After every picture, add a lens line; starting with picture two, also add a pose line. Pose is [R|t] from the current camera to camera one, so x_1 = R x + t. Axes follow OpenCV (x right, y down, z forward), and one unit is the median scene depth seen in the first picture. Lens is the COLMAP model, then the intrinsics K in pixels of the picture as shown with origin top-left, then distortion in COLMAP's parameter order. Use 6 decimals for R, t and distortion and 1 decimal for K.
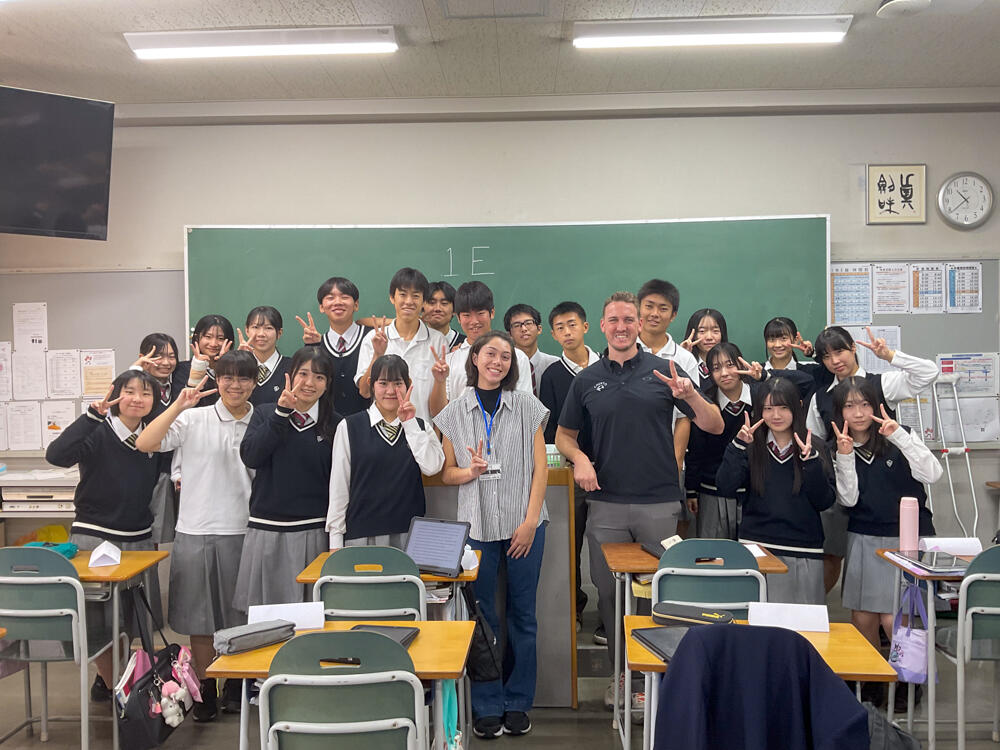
lens RADIAL K [[844.3, 0, 500.0], [0, 844.3, 375.0], [0, 0, 1]] dist [0.002825, -0.002645]
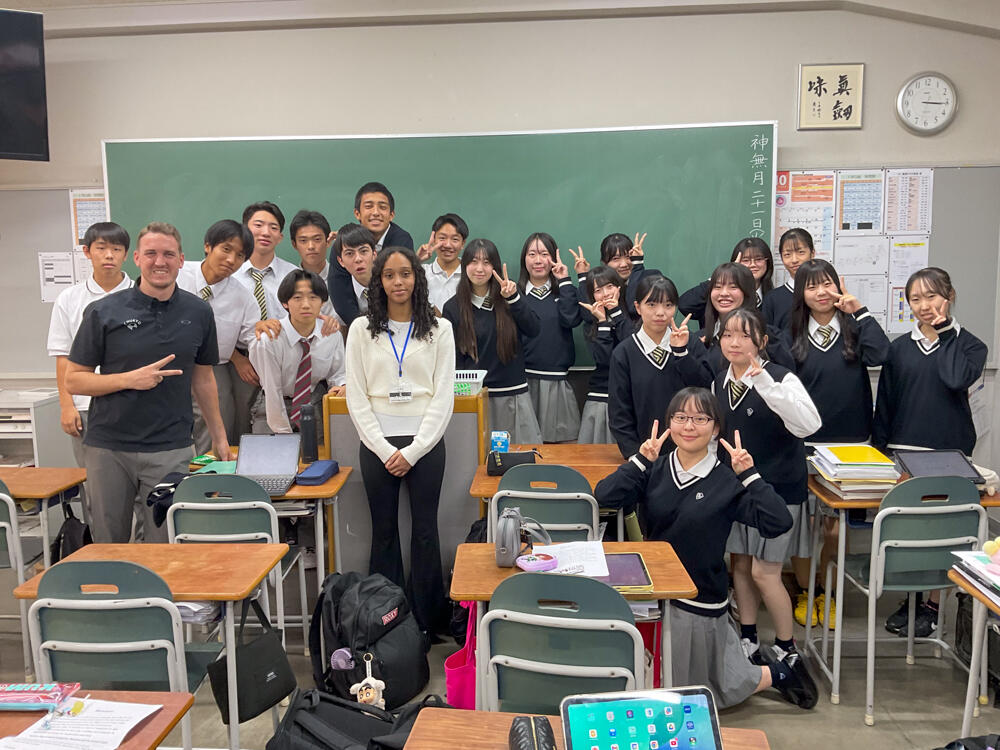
lens RADIAL K [[844.3, 0, 500.0], [0, 844.3, 375.0], [0, 0, 1]] dist [0.002825, -0.002645]
pose [[0.996681, 0.010469, -0.080729, 0.178597], [-0.002034, 0.994589, 0.103870, -0.009184], [0.081379, -0.103361, 0.991309, 0.031885]]
